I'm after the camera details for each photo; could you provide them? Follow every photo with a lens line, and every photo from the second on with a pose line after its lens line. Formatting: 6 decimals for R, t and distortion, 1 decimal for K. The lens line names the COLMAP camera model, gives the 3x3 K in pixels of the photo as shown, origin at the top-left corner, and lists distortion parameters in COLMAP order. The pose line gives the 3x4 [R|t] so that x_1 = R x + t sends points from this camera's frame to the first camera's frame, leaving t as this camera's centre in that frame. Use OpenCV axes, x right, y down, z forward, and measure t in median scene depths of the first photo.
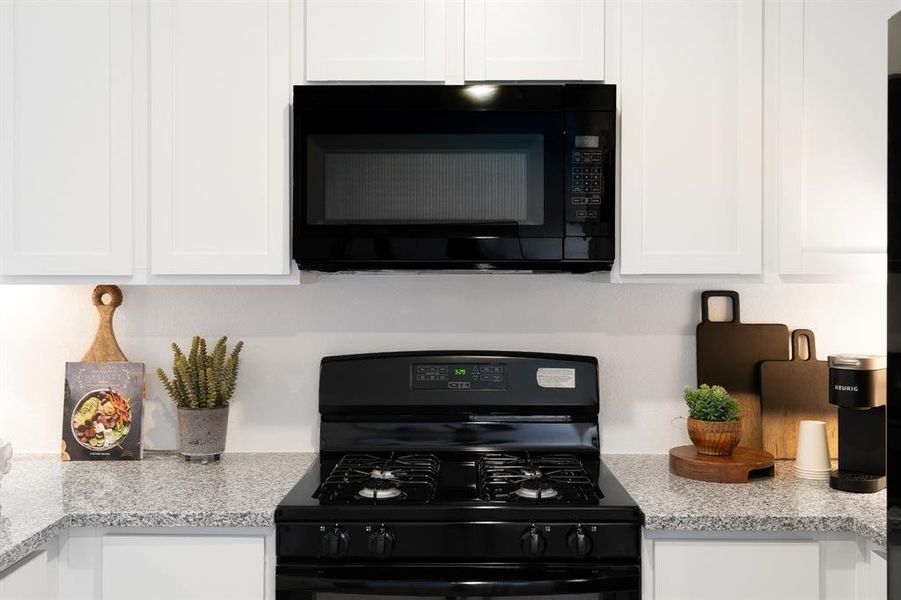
lens RADIAL K [[883.3, 0, 451.6], [0, 883.3, 292.9], [0, 0, 1]] dist [0.019515, 0.000000]
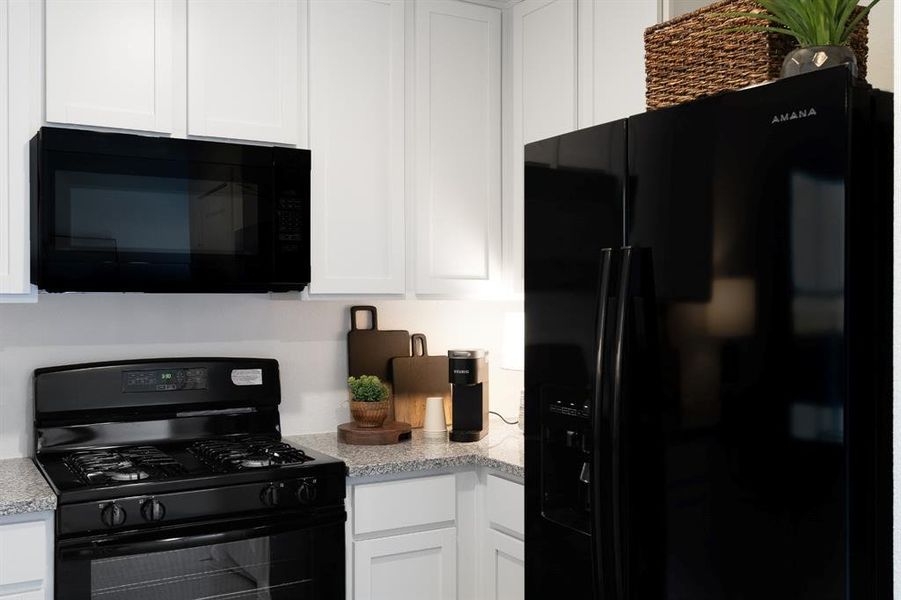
lens RADIAL K [[883.3, 0, 451.7], [0, 883.3, 301.6], [0, 0, 1]] dist [0.019515, 0.000000]
pose [[0.857901, -0.003080, 0.513806, -0.295263], [0.008239, 0.999936, -0.007764, 0.002567], [-0.513750, 0.010894, 0.857871, -0.228915]]
